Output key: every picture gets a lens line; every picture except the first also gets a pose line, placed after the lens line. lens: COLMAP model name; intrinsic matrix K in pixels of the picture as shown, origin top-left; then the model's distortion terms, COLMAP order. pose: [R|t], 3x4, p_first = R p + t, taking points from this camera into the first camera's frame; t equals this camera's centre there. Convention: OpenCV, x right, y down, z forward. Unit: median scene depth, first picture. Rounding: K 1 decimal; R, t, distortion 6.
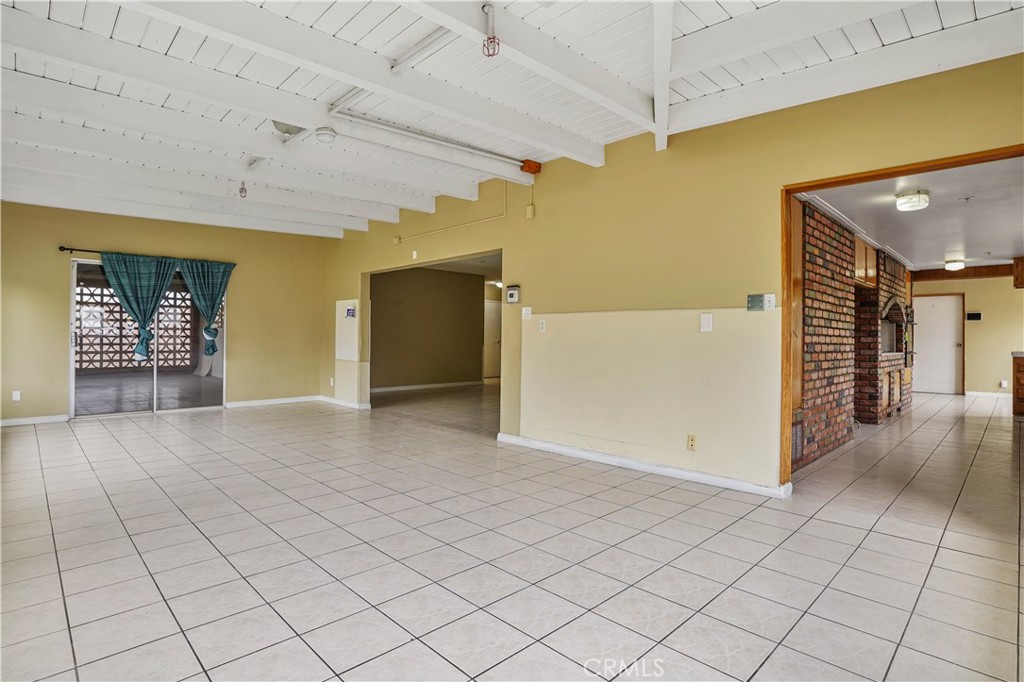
lens RADIAL K [[507.3, 0, 514.0], [0, 507.3, 333.0], [0, 0, 1]] dist [-0.026388, 0.000564]
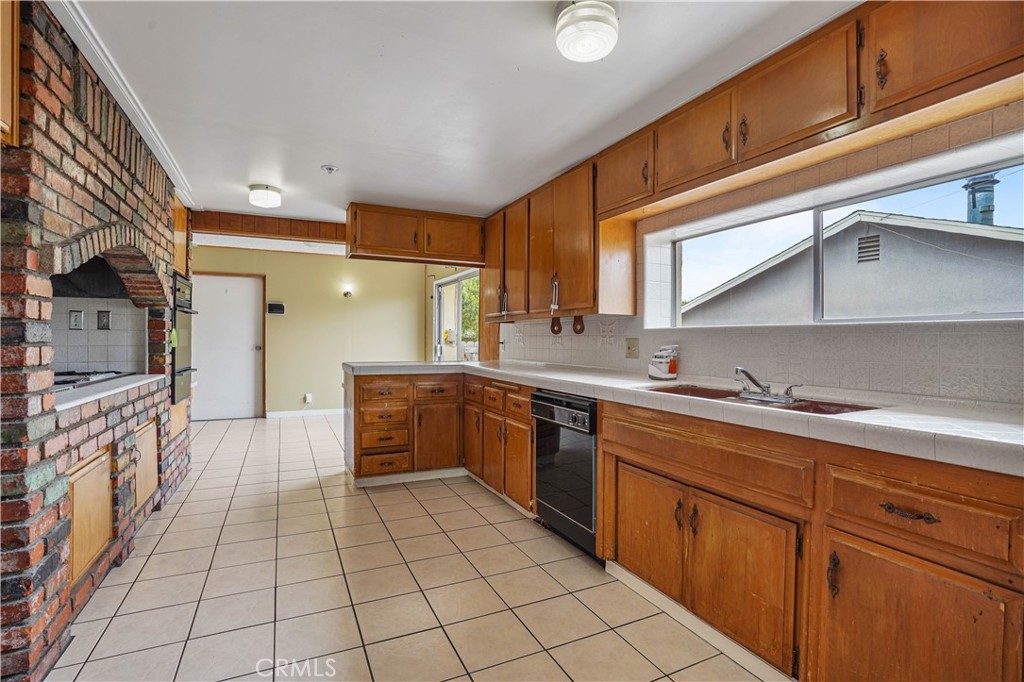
lens RADIAL K [[481.6, 0, 505.3], [0, 481.6, 342.3], [0, 0, 1]] dist [-0.060942, 0.027303]
pose [[0.331181, -0.012390, 0.943486, 0.564964], [-0.012238, 0.999773, 0.017425, -0.000293], [-0.943488, -0.017317, 0.330954, 0.670852]]
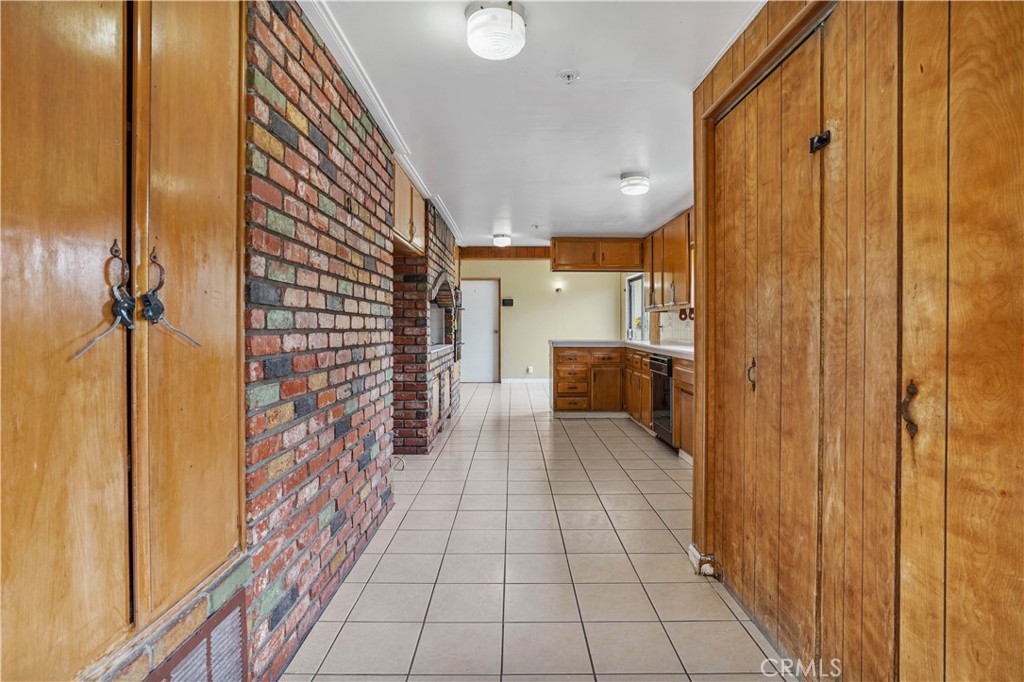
lens RADIAL K [[518.9, 0, 509.6], [0, 518.9, 327.9], [0, 0, 1]] dist [-0.052862, 0.023817]
pose [[0.703583, -0.013390, 0.710487, 0.289765], [-0.000529, 0.999812, 0.019367, -0.004560], [-0.710613, -0.014003, 0.703444, 0.401251]]
